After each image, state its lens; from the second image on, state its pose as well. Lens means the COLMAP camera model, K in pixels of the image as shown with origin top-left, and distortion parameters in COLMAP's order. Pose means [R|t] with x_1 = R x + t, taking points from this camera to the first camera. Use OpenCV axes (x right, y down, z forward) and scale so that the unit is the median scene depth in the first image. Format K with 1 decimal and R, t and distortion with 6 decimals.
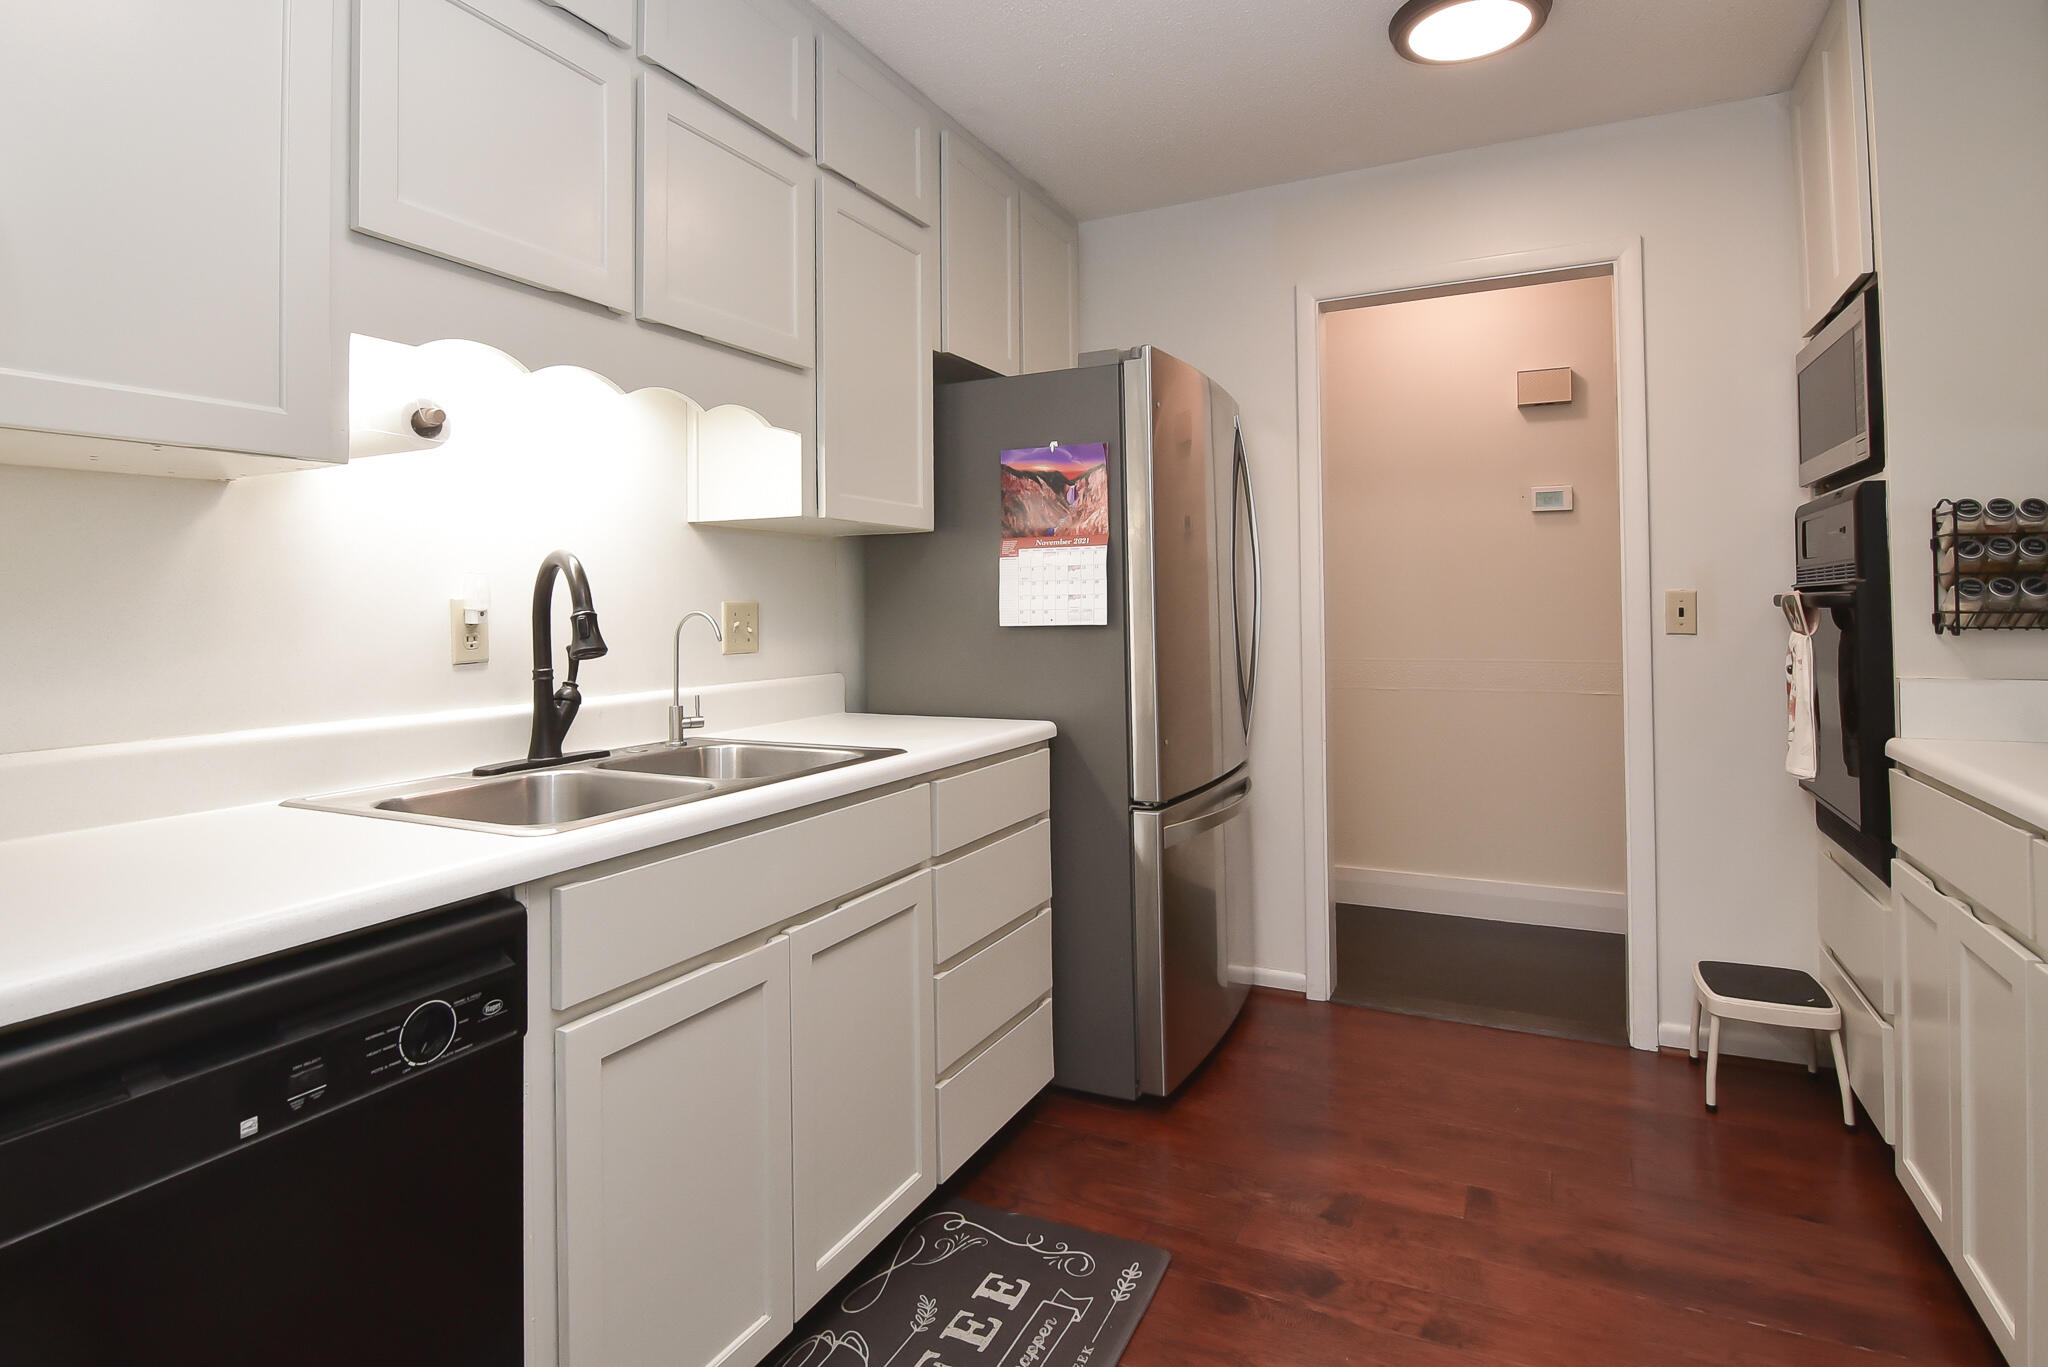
lens RADIAL K [[1064.7, 0, 970.2], [0, 1064.7, 588.4], [0, 0, 1]] dist [0.001302, -0.011962]
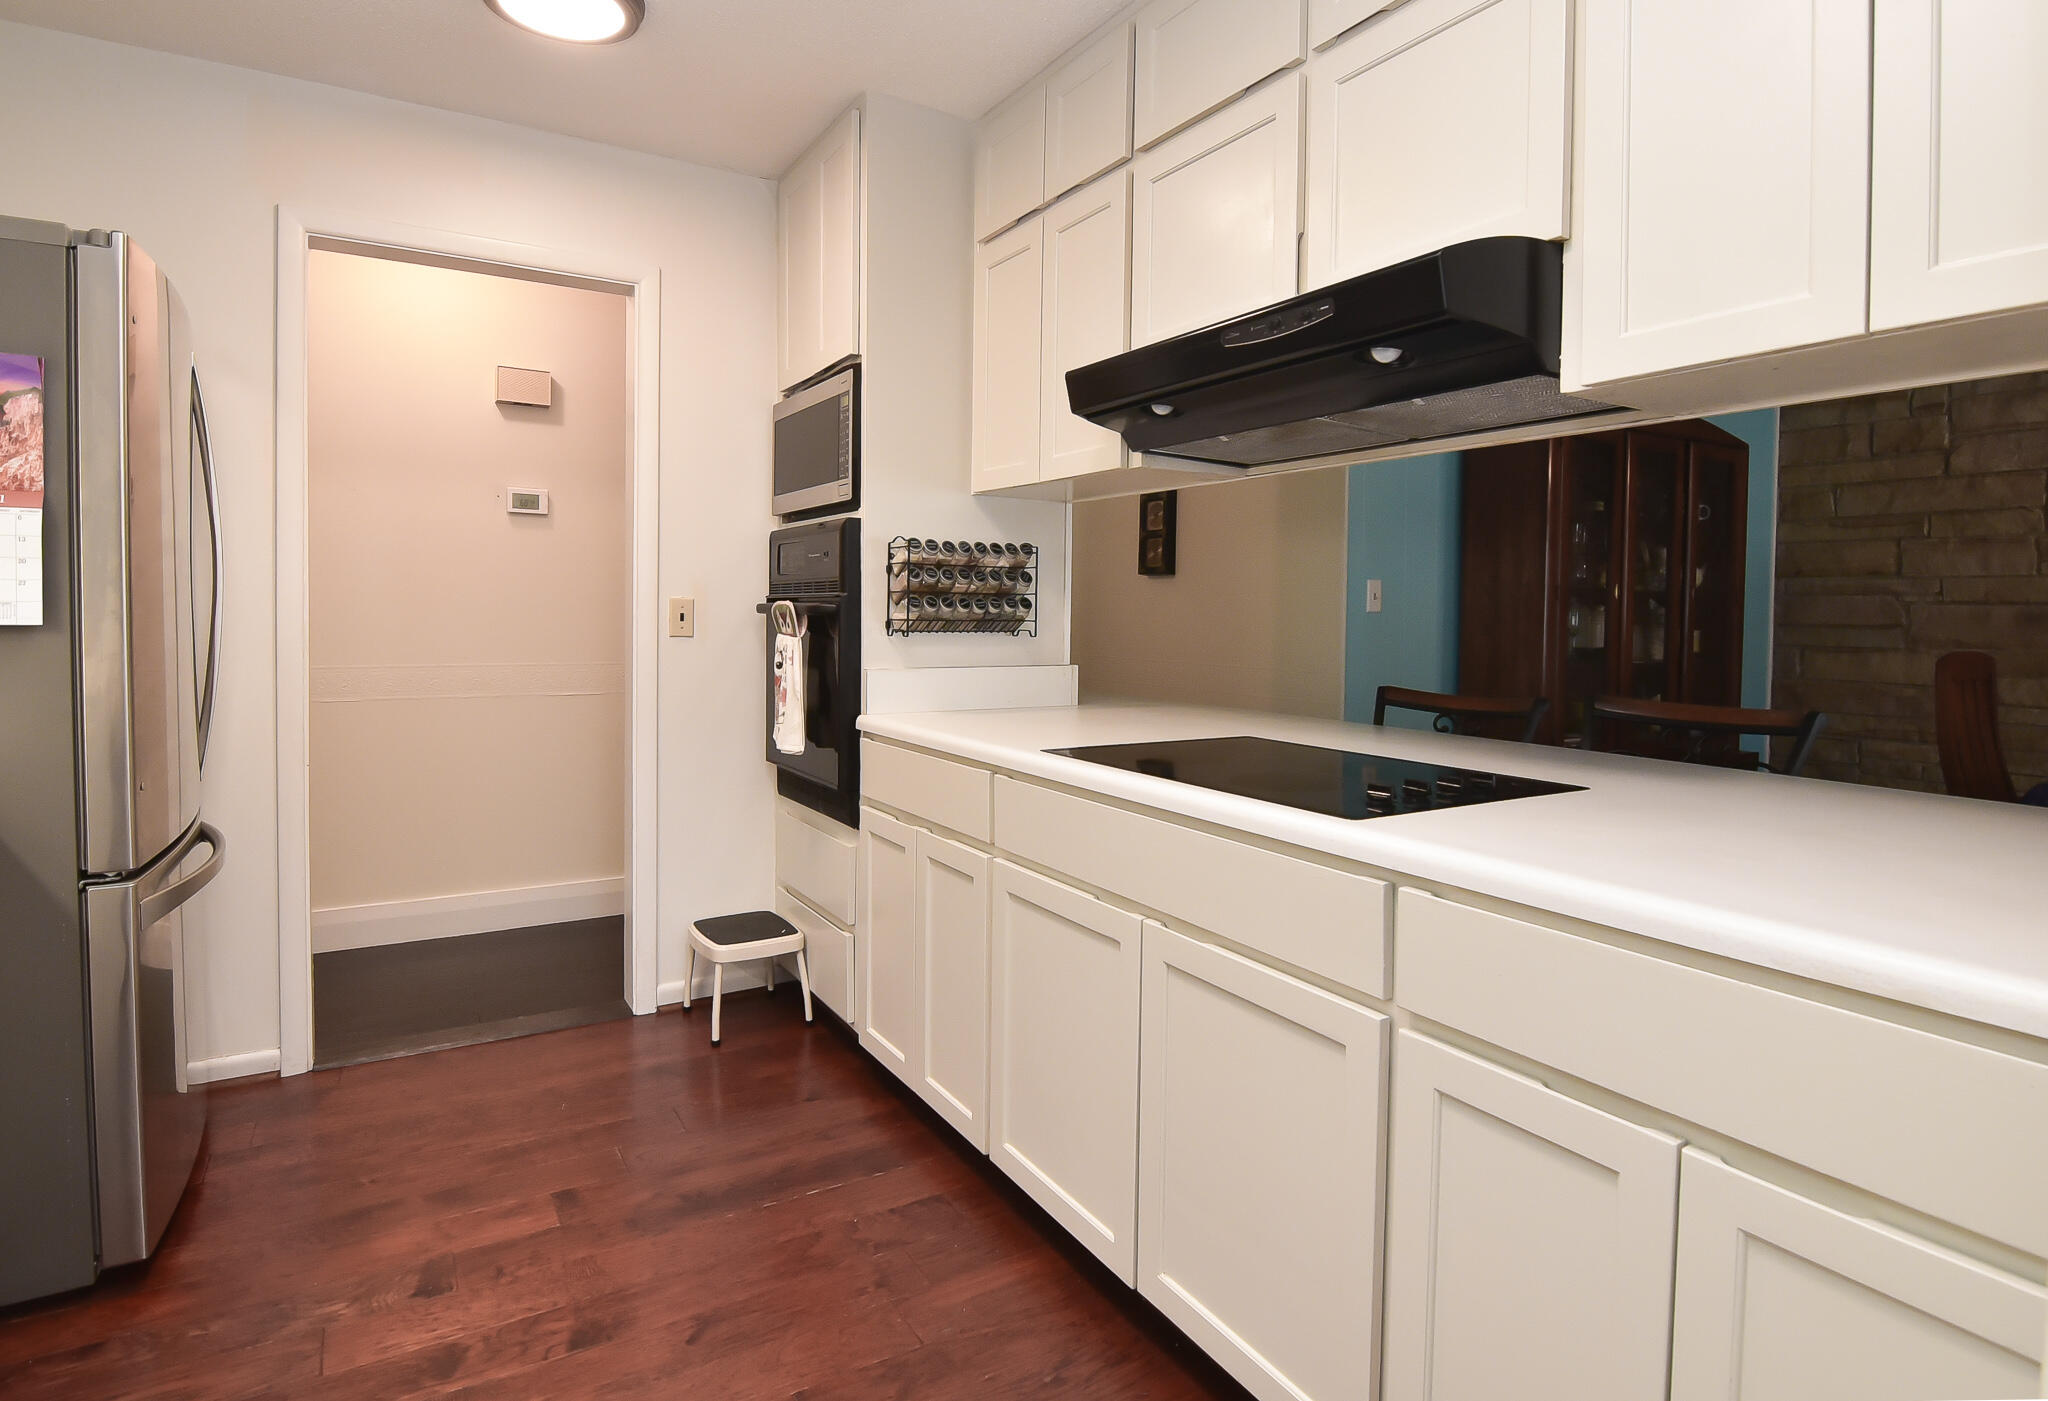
lens RADIAL K [[1114.1, 0, 1013.4], [0, 1114.1, 642.7], [0, 0, 1]] dist [0.002761, -0.015808]
pose [[0.508409, -0.006854, 0.861089, -0.194001], [-0.033163, 0.999071, 0.027532, 0.006203], [-0.860477, -0.042553, 0.507709, 0.119303]]
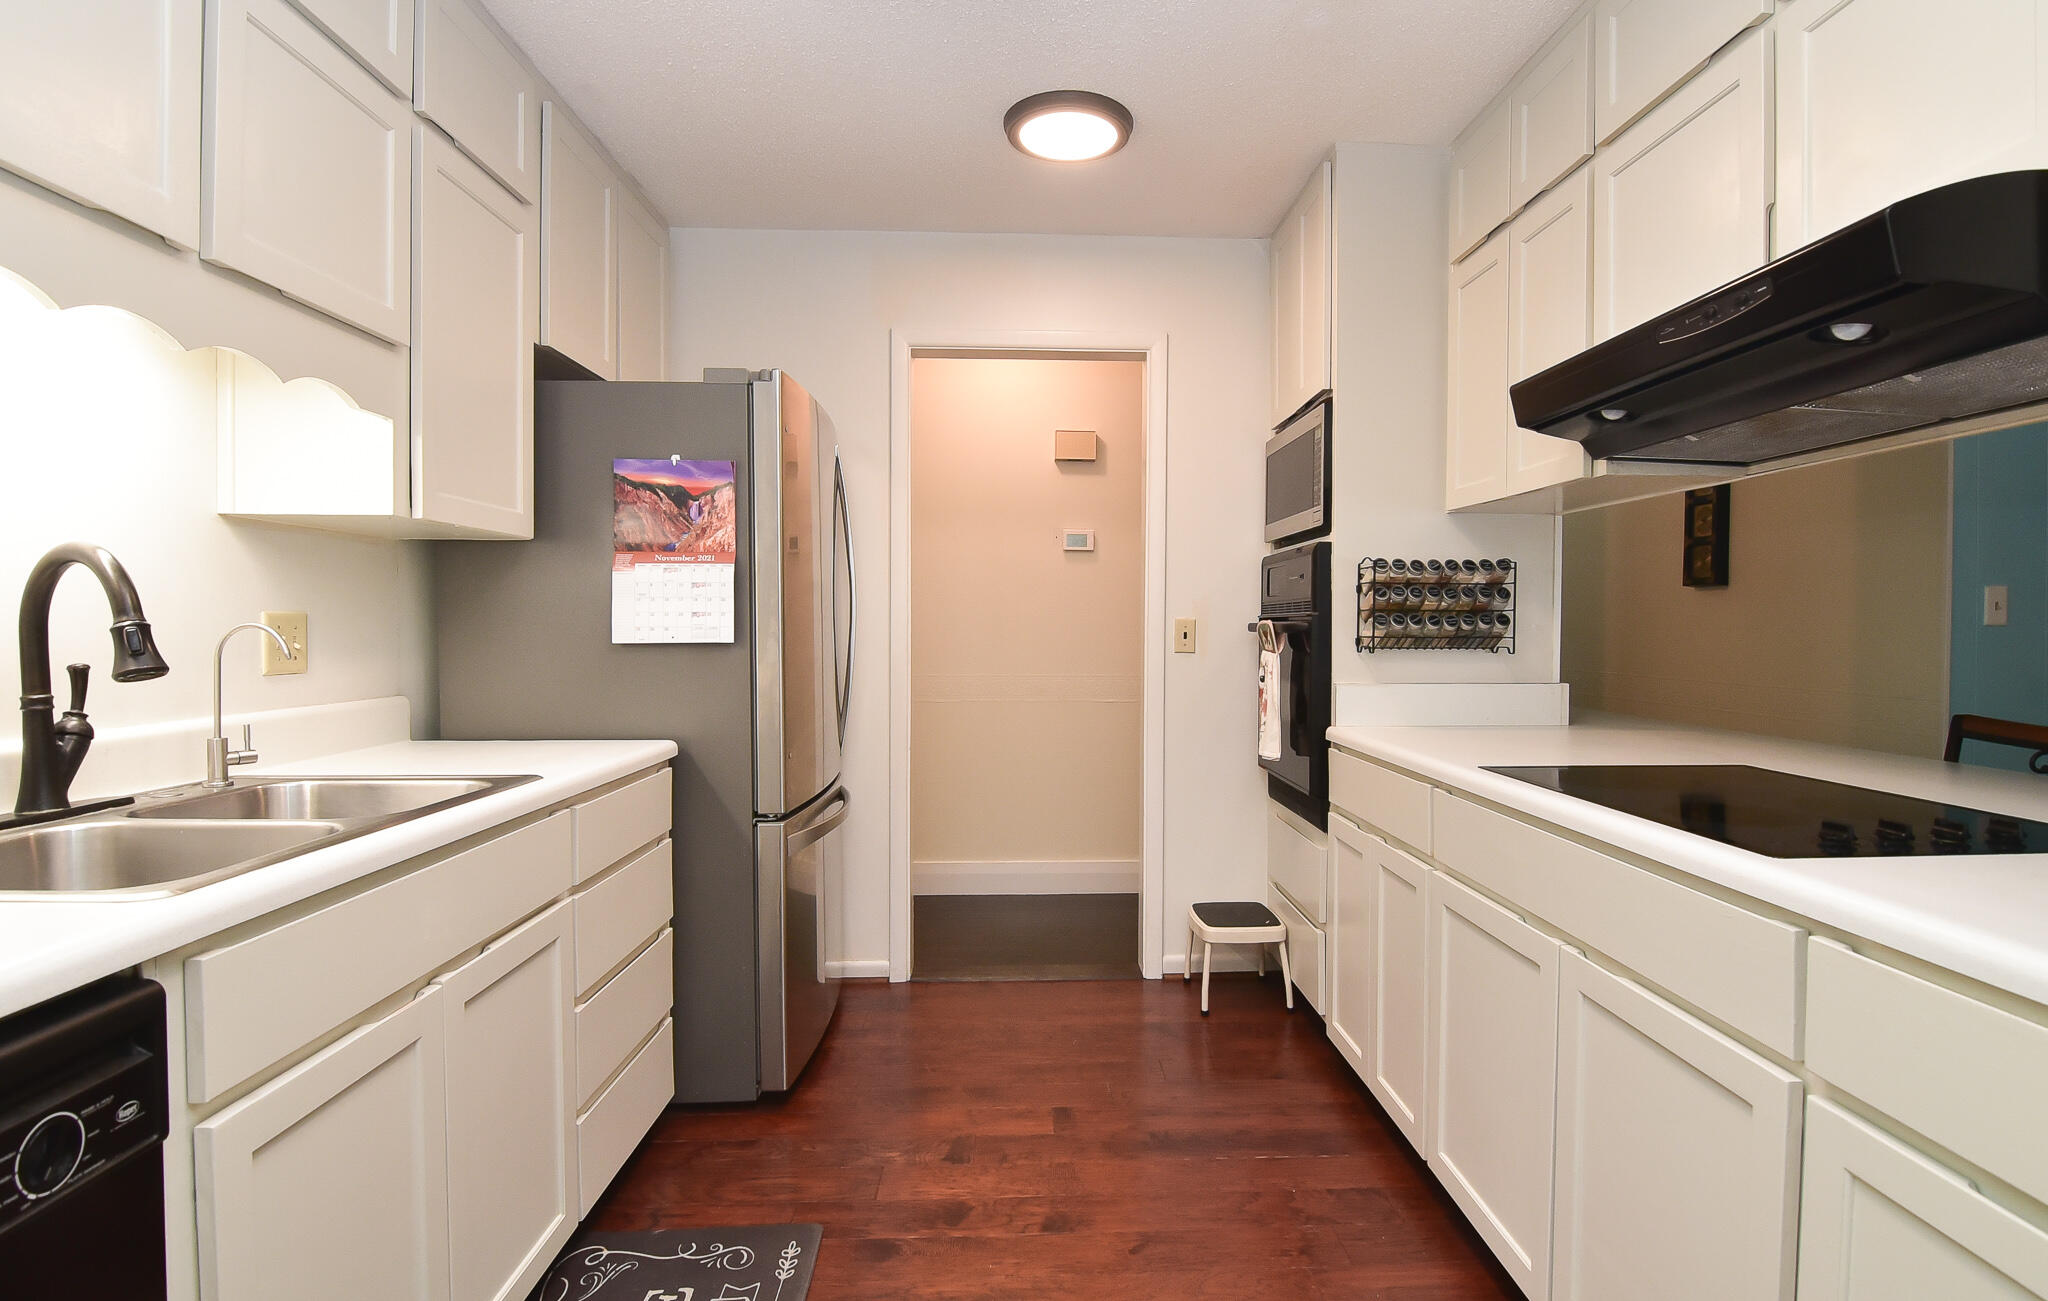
lens RADIAL K [[1050.2, 0, 1024.0], [0, 1050.2, 650.5], [0, 0, 1]] dist [-0.002151, -0.011942]
pose [[0.869027, 0.002198, 0.494760, -0.145906], [-0.021716, 0.999196, 0.033705, 0.002480], [-0.494288, -0.040035, 0.868376, -0.001510]]
